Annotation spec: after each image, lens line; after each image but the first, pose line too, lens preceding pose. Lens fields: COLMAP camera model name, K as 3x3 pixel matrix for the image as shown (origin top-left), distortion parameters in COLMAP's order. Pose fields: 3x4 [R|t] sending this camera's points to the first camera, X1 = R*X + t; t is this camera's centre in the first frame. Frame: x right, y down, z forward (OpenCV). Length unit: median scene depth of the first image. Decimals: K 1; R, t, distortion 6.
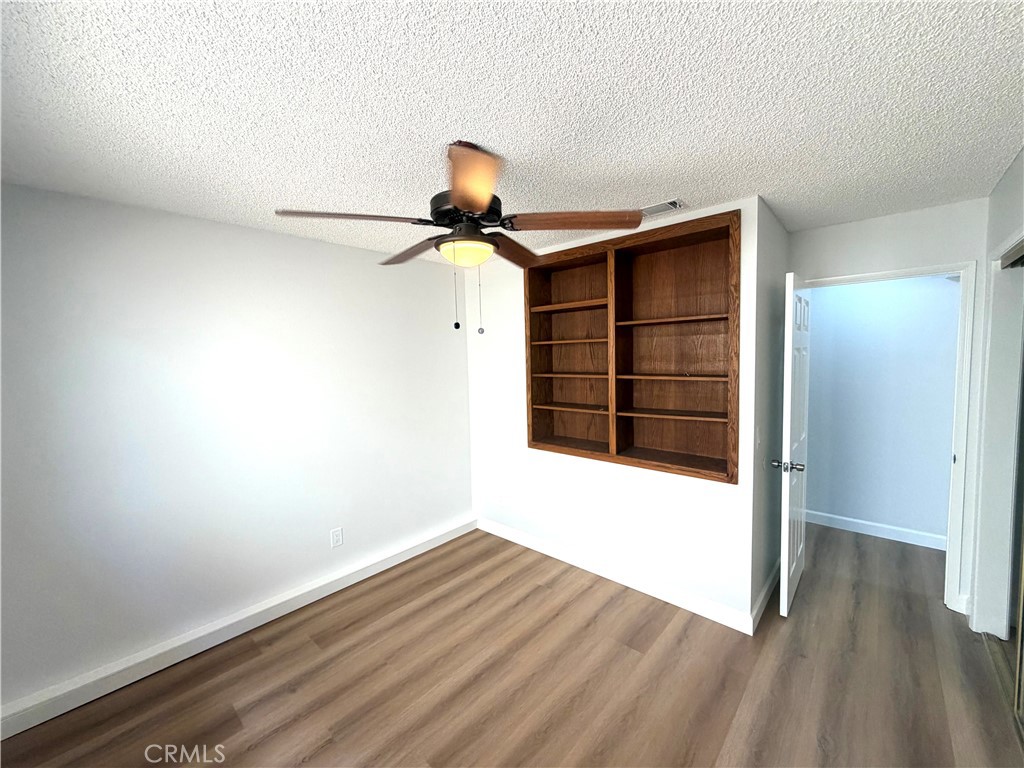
lens RADIAL K [[409.8, 0, 510.9], [0, 409.8, 385.3], [0, 0, 1]] dist [-0.003697, -0.000287]
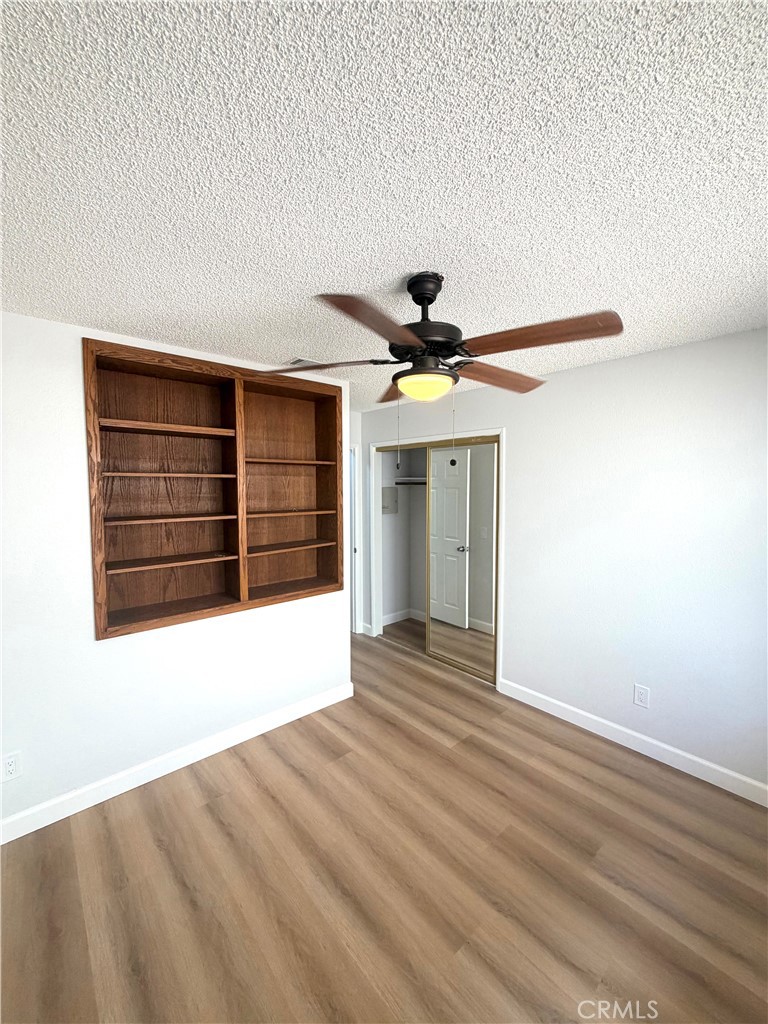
lens RADIAL K [[409.8, 0, 382.8], [0, 409.8, 507.7], [0, 0, 1]] dist [-0.003697, -0.000287]
pose [[0.106241, -0.032679, 0.993803, -0.642266], [0.073634, 0.996974, 0.024912, -0.041475], [-0.991610, 0.070531, 0.108326, 0.599386]]
